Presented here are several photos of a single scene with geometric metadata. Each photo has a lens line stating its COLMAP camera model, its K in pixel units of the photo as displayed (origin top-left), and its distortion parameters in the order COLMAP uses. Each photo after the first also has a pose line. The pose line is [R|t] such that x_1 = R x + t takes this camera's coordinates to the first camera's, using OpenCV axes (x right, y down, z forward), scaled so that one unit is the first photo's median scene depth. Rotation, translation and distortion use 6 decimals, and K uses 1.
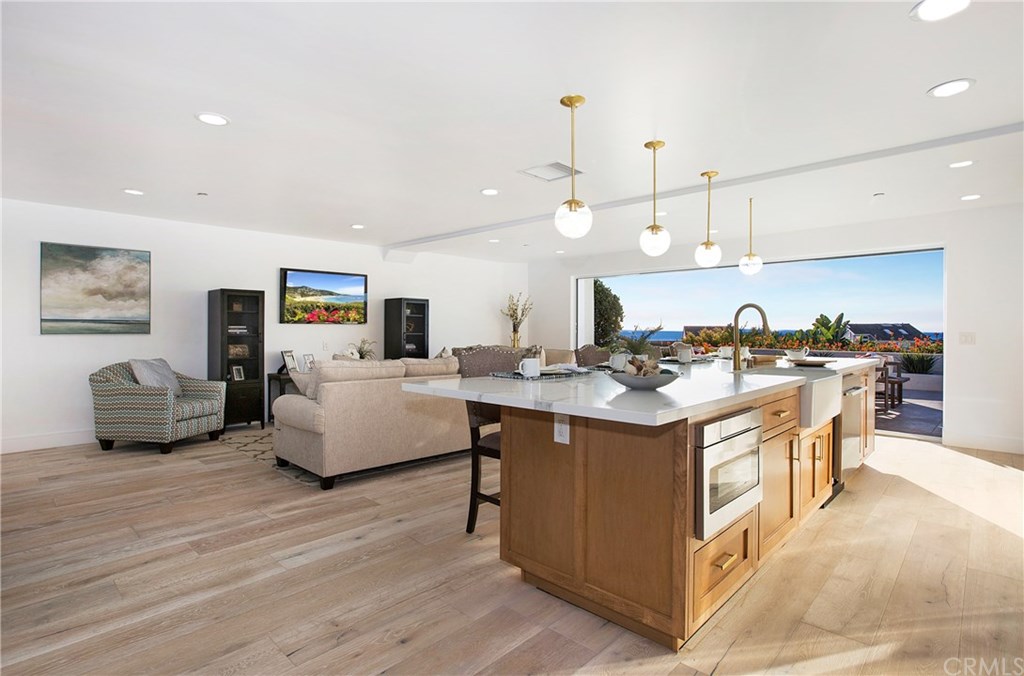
lens RADIAL K [[507.2, 0, 512.0], [0, 507.2, 338.0], [0, 0, 1]] dist [-0.011411, 0.000982]
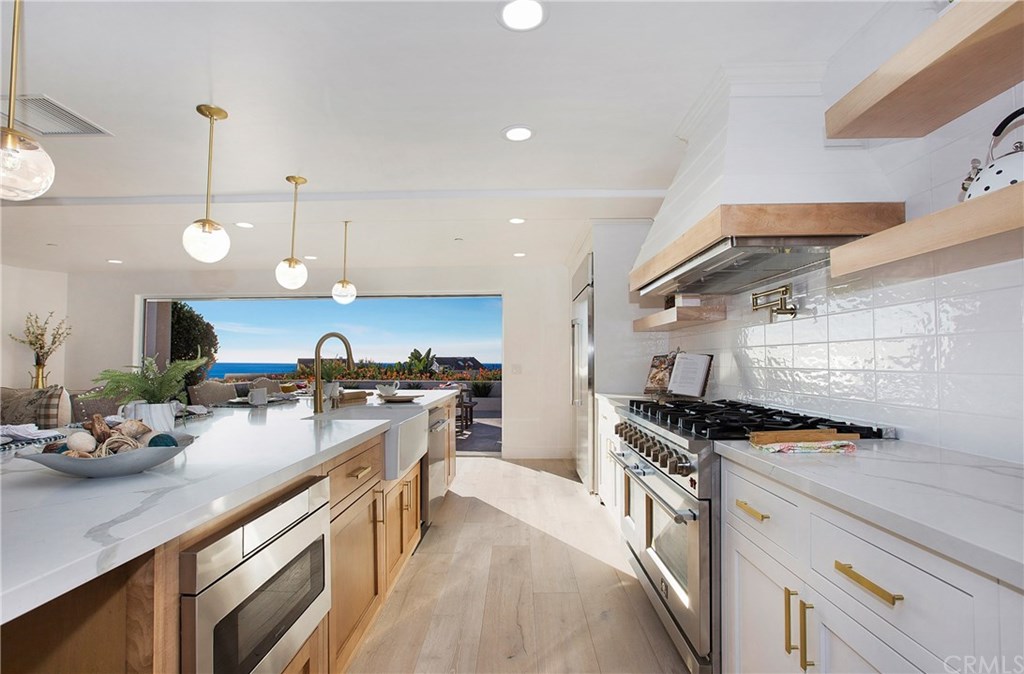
lens RADIAL K [[478.1, 0, 510.0], [0, 478.1, 351.8], [0, 0, 1]] dist [-0.001391, -0.000200]
pose [[0.735741, 0.012944, 0.677139, 0.100565], [0.012661, 0.999380, -0.032860, -0.003898], [-0.677144, 0.032750, 0.735121, 0.148813]]
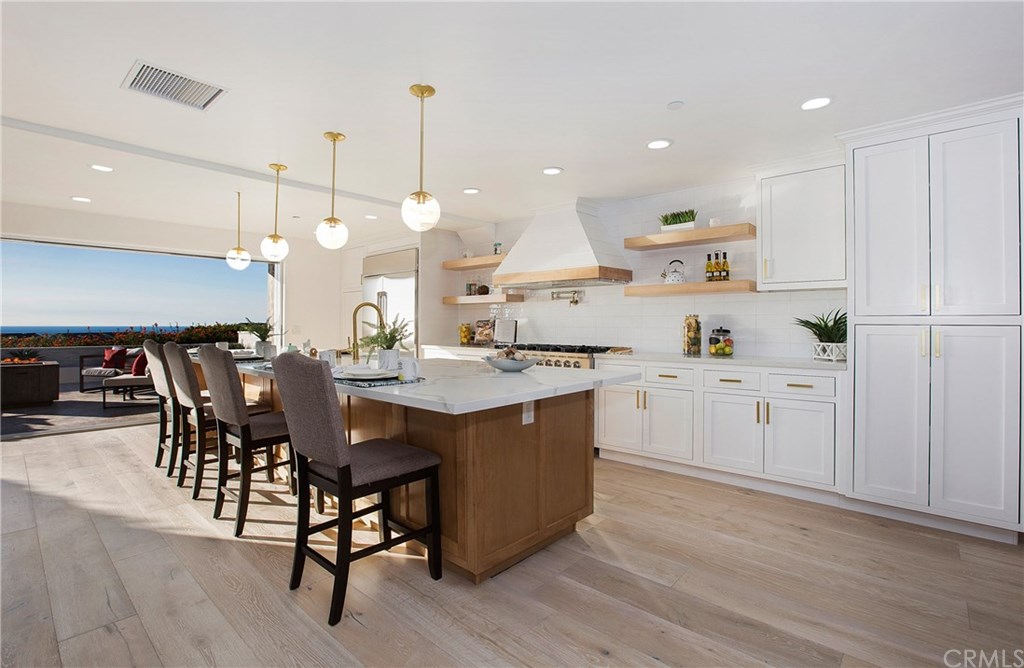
lens RADIAL K [[493.6, 0, 488.9], [0, 493.6, 334.3], [0, 0, 1]] dist [0.014217, -0.000170]
pose [[-0.026927, -0.023936, 0.999351, -0.480305], [0.017455, 0.999550, 0.024412, -0.013180], [-0.999485, 0.018101, -0.026497, 0.520773]]
